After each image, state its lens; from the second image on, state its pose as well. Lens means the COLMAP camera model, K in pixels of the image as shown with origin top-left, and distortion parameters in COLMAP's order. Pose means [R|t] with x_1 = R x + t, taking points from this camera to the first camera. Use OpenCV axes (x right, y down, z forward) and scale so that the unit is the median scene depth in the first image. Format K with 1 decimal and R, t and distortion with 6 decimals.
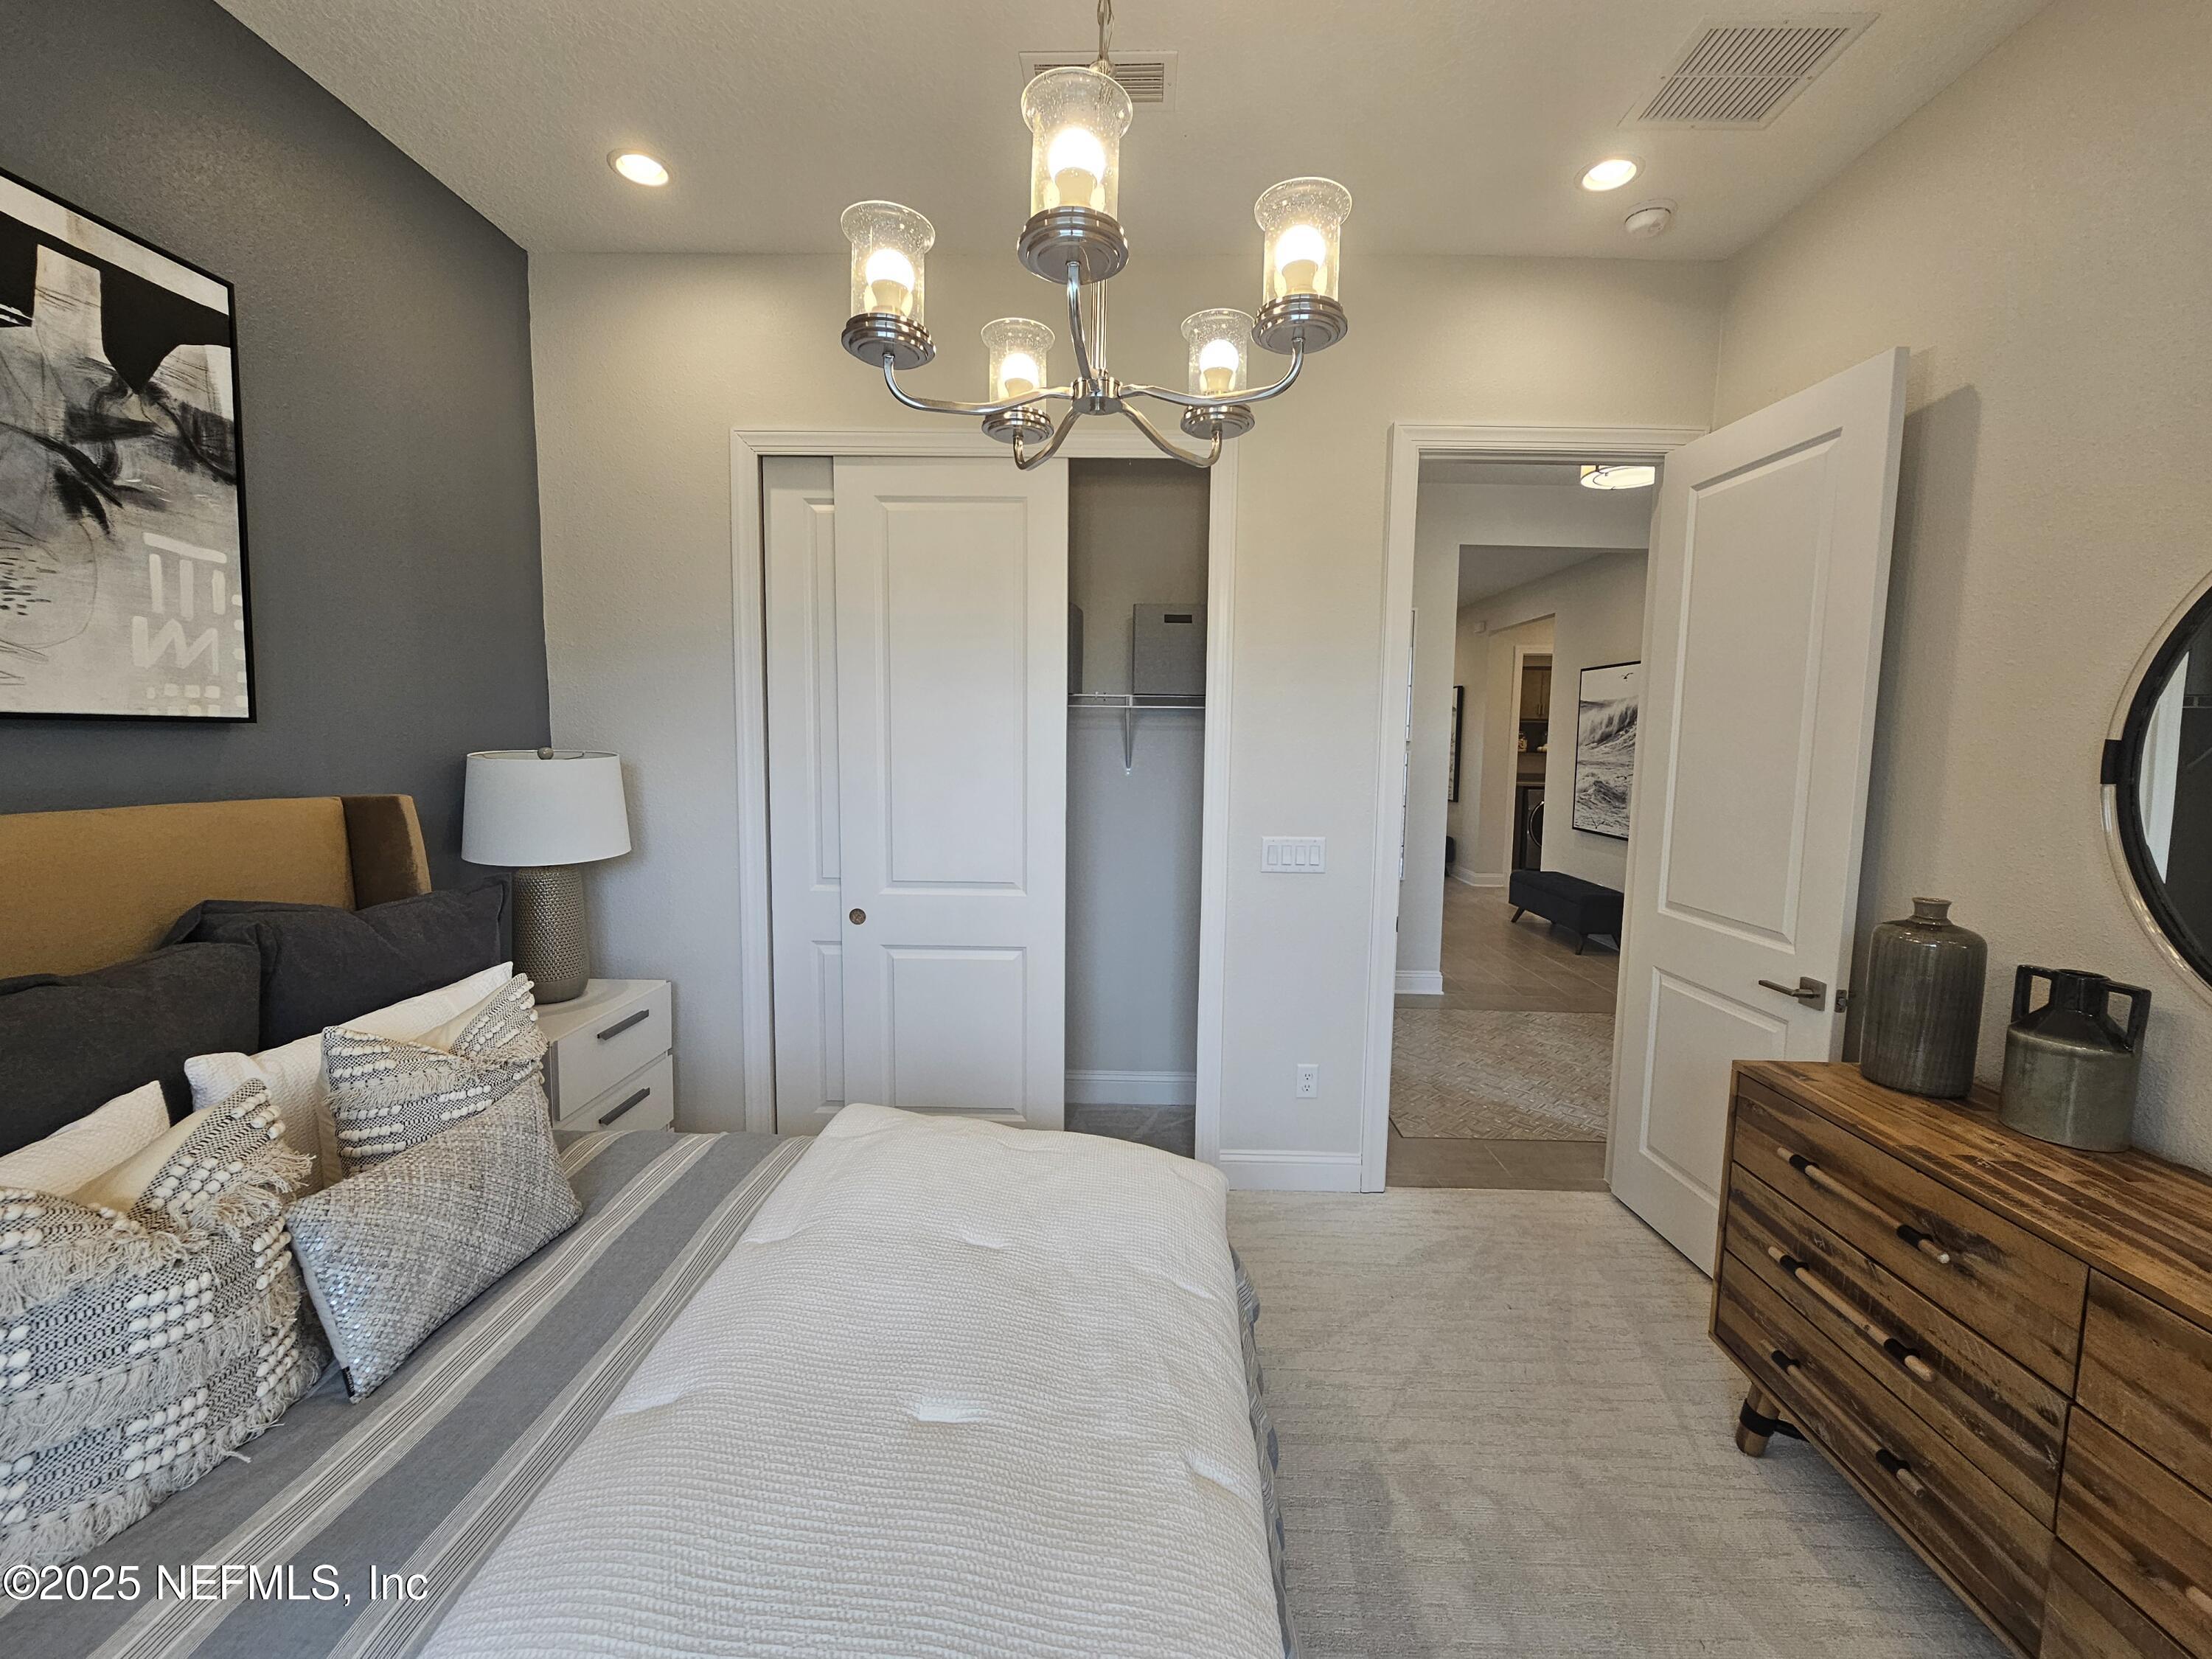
lens RADIAL K [[909.0, 0, 1114.8], [0, 909.0, 821.5], [0, 0, 1]] dist [-0.002152, -0.000578]
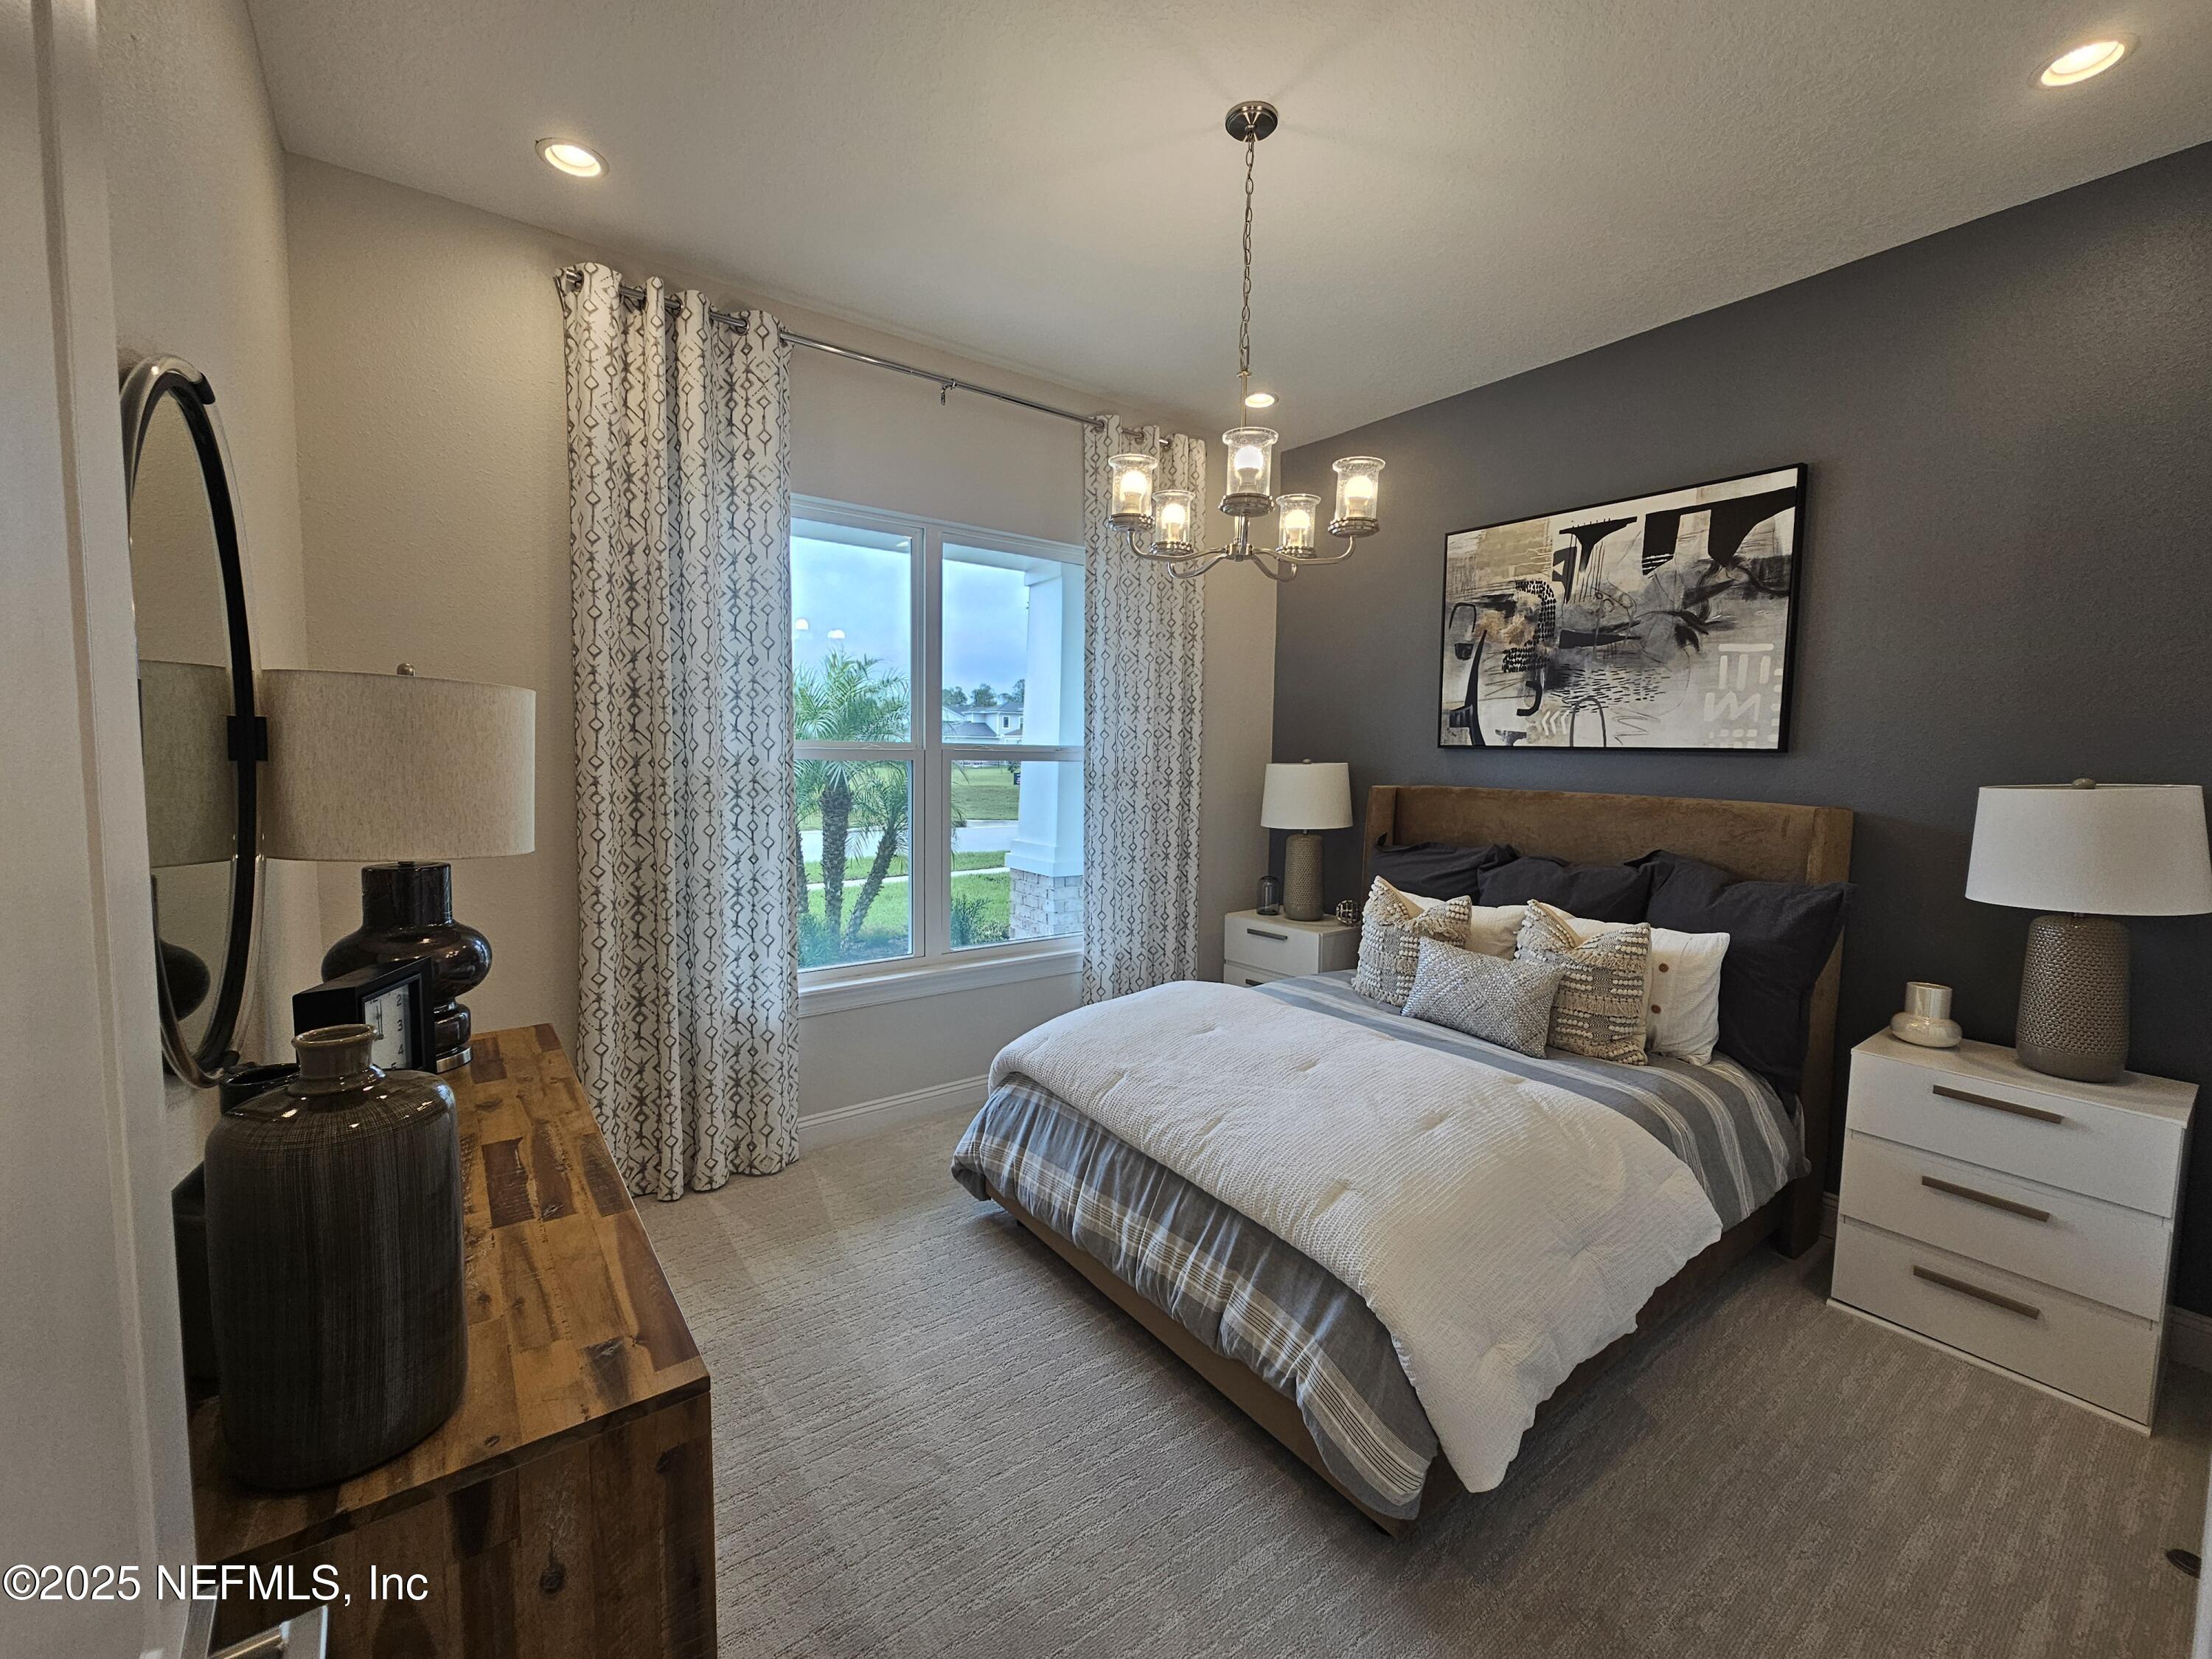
lens RADIAL K [[909.0, 0, 1115.9], [0, 909.0, 823.7], [0, 0, 1]] dist [-0.002152, -0.000578]
pose [[-0.790899, 0.020301, -0.611610, 0.933676], [-0.086265, 0.985770, 0.144274, -0.127671], [0.605836, 0.166867, -0.777893, 1.699722]]
